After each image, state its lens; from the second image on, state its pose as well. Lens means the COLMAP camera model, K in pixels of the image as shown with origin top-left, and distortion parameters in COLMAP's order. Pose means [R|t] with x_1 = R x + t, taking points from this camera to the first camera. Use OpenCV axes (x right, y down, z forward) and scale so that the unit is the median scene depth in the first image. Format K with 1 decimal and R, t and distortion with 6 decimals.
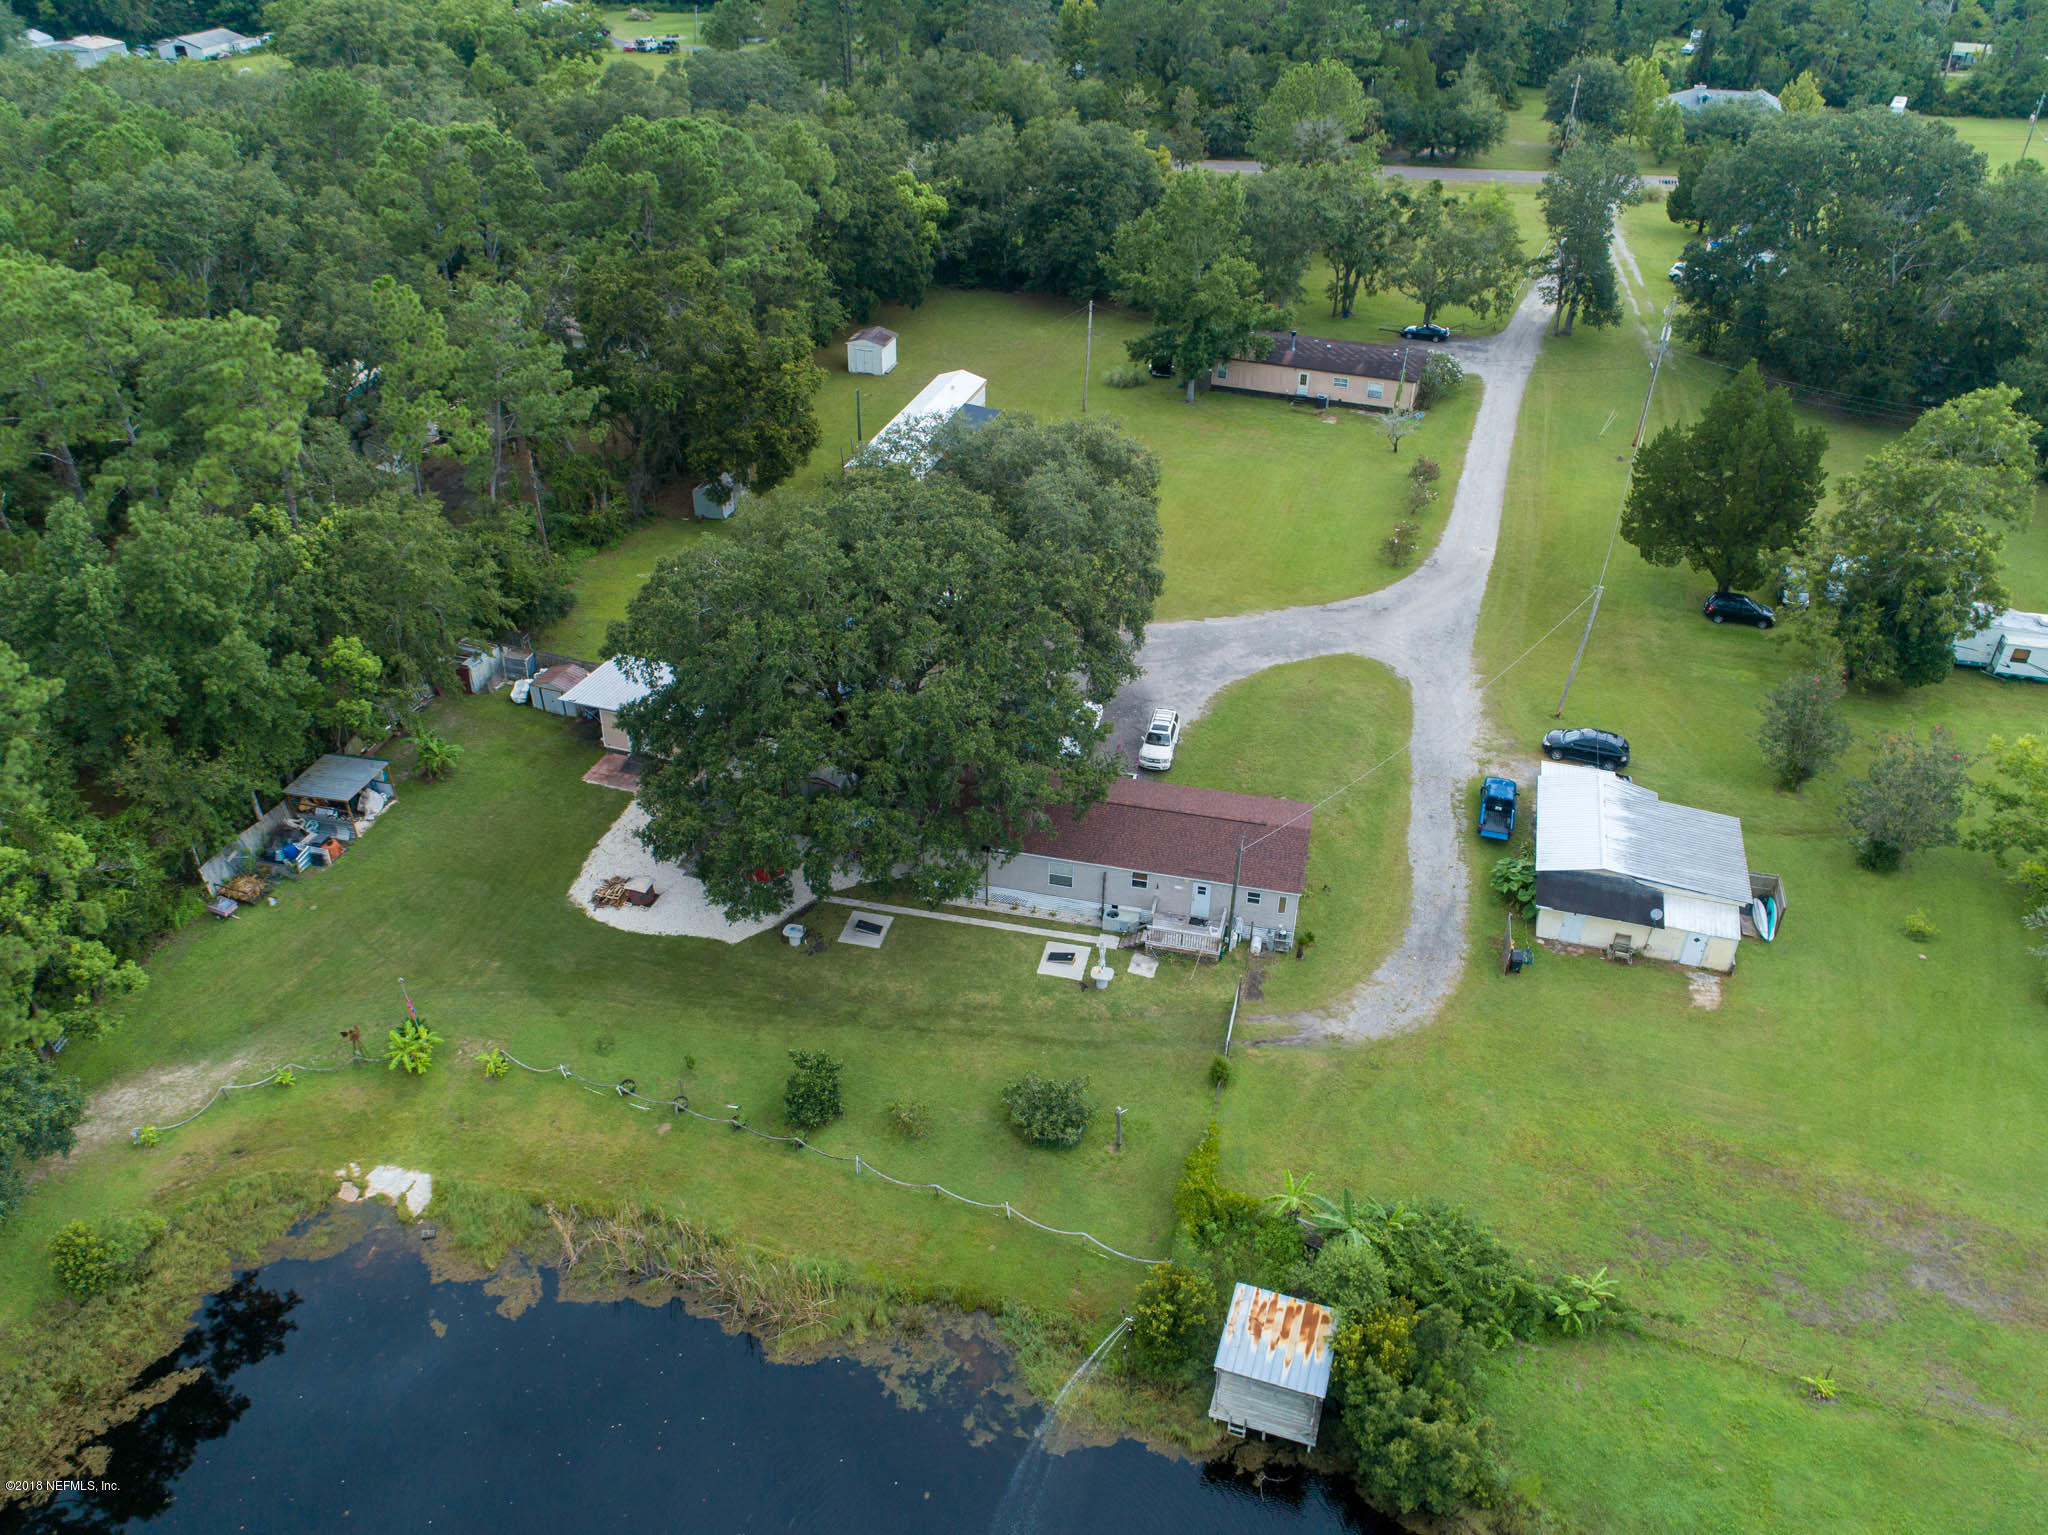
lens RADIAL K [[1551.2, 0, 1023.1], [0, 1551.2, 770.5], [0, 0, 1]] dist [-0.015691, 0.010063]
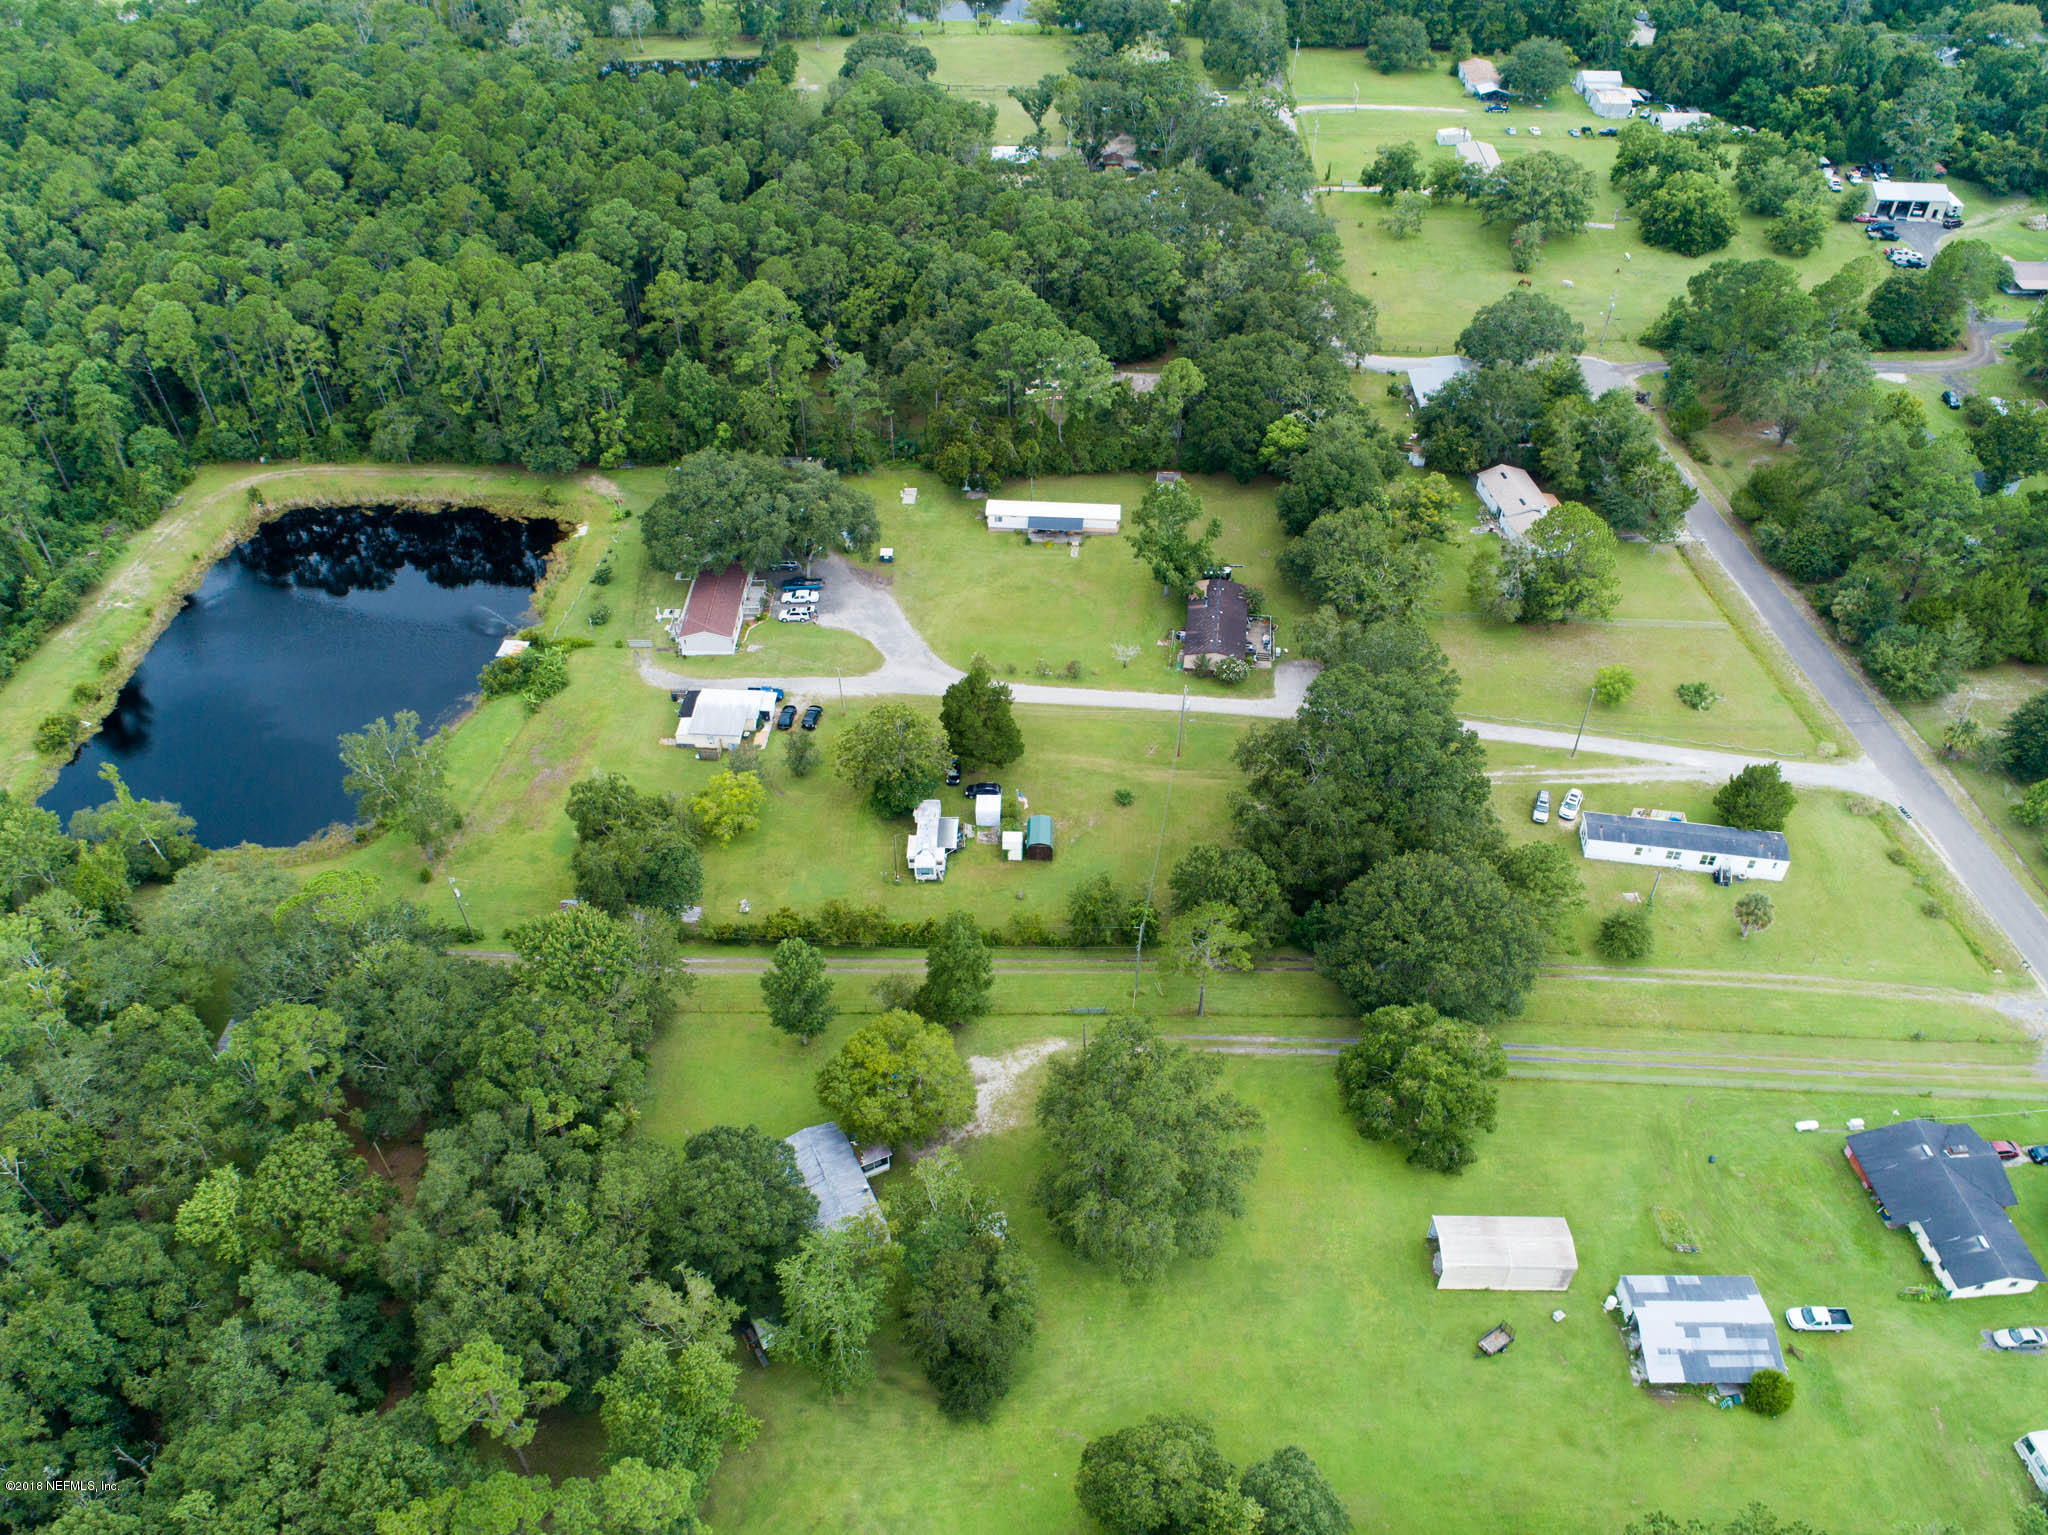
lens RADIAL K [[1551.2, 0, 1021.0], [0, 1551.2, 772.8], [0, 0, 1]] dist [-0.015691, 0.010063]
pose [[0.222770, 0.645192, -0.730822, 1.533350], [-0.538974, 0.706180, 0.459148, -0.839784], [0.812331, 0.291610, 0.505057, 0.044095]]
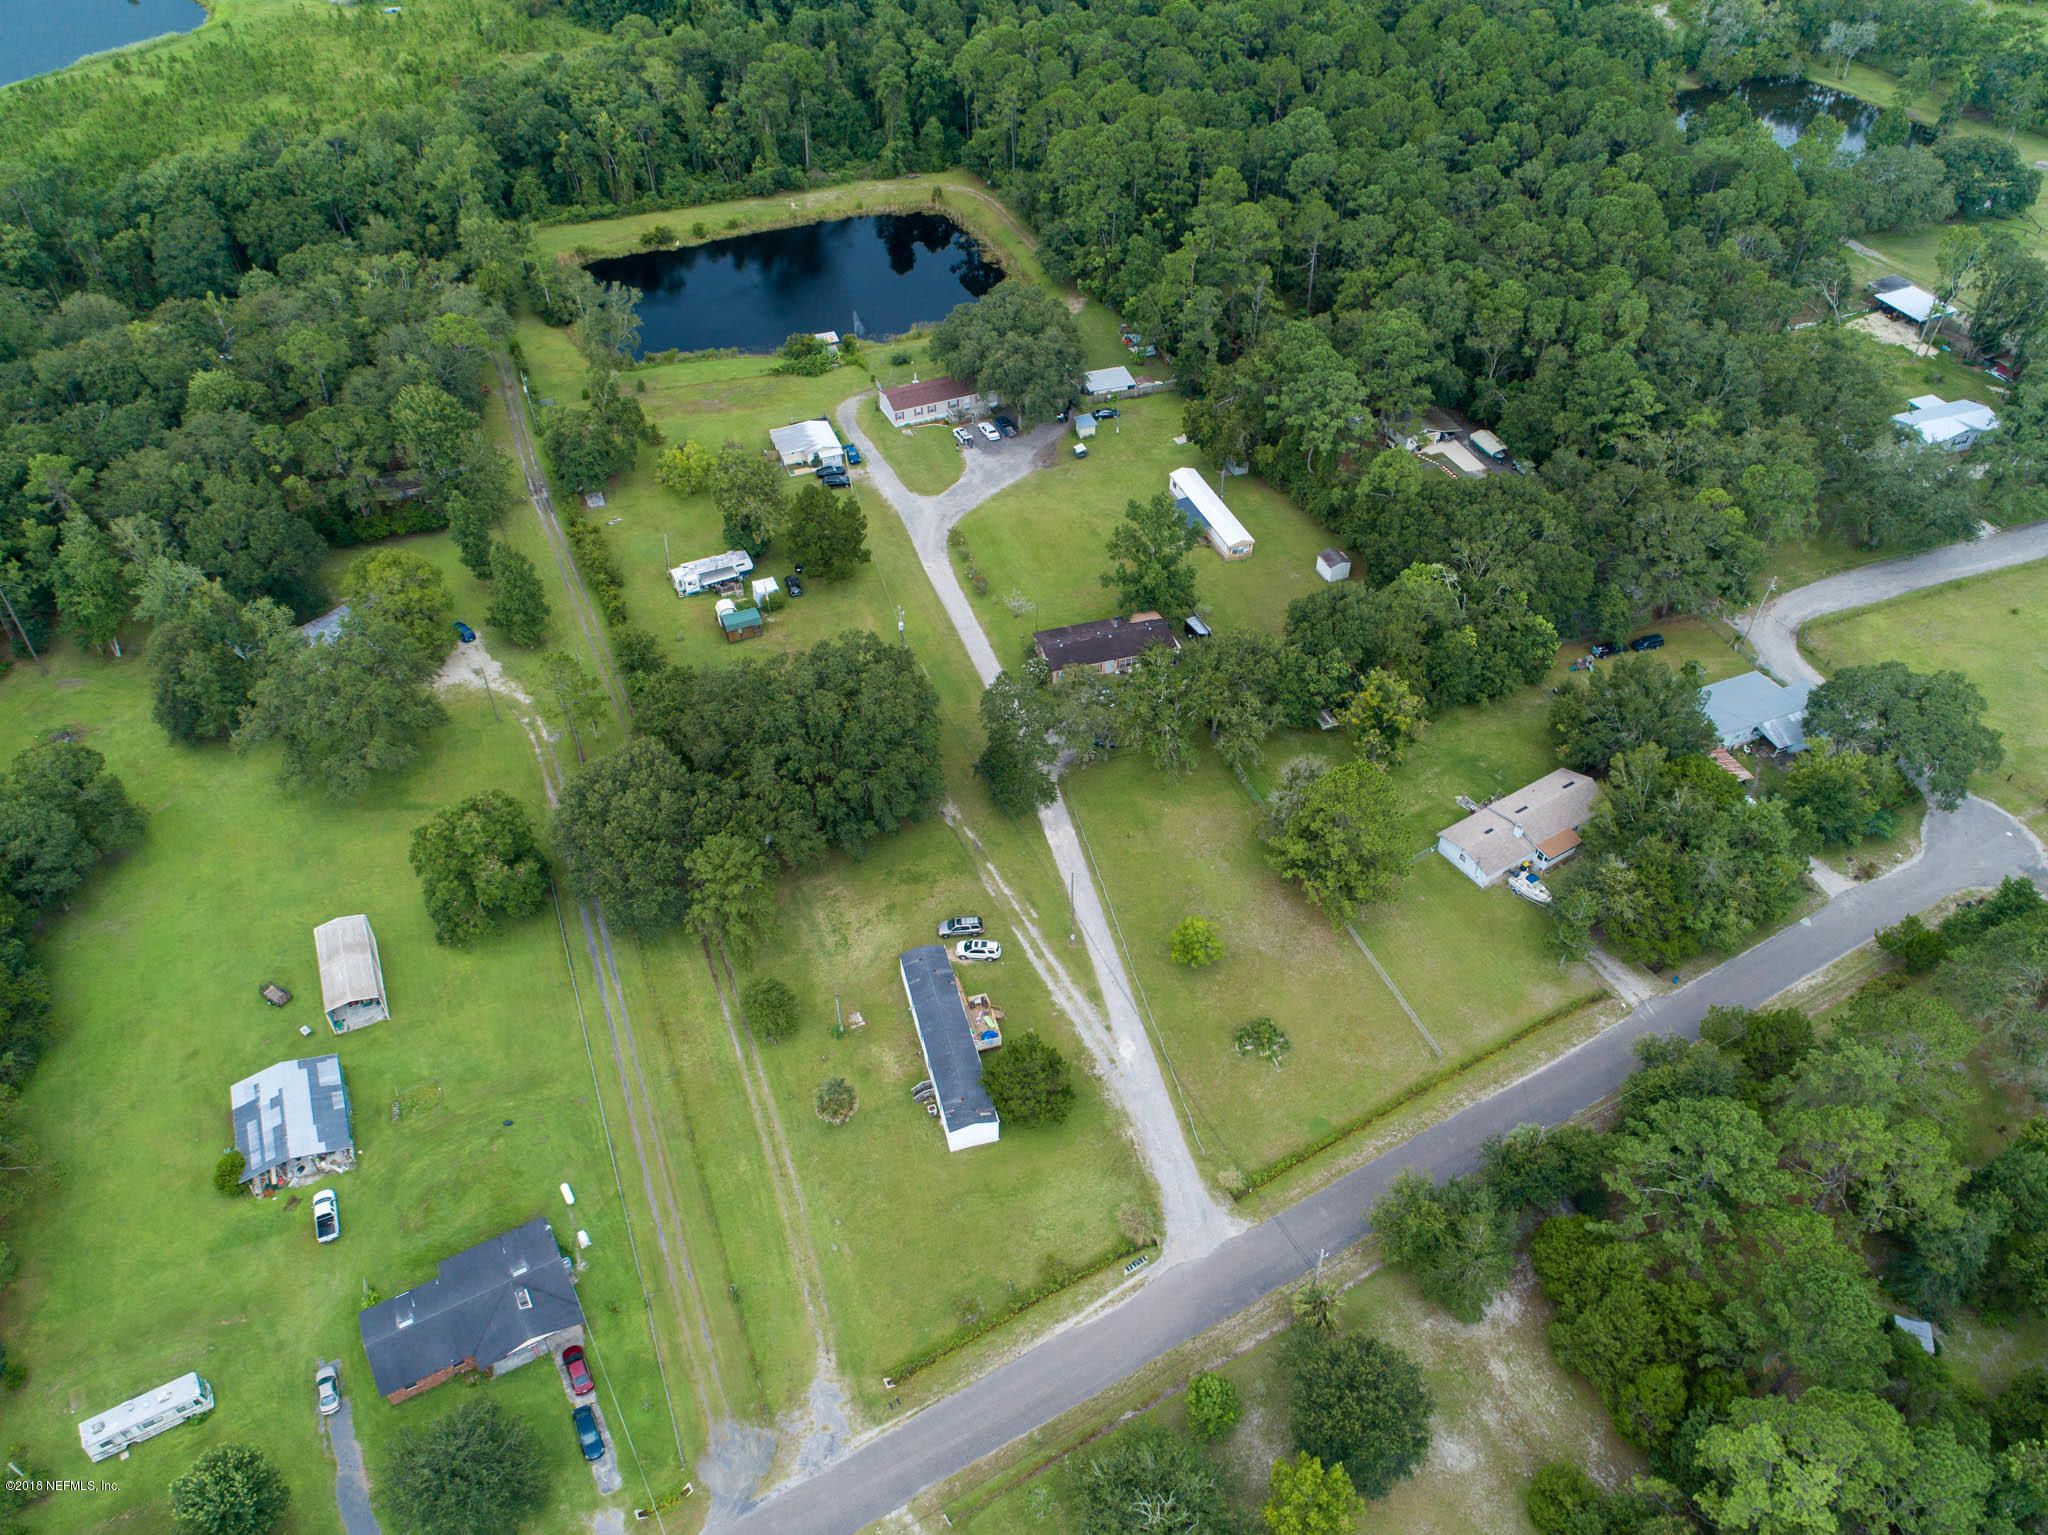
lens RADIAL K [[1551.2, 0, 1024.0], [0, 1551.2, 770.7], [0, 0, 1]] dist [-0.015691, 0.010063]
pose [[-0.794761, 0.407004, -0.450226, 1.067191], [-0.342079, 0.312367, 0.886233, -1.665827], [0.501336, 0.858356, -0.109029, 1.303403]]
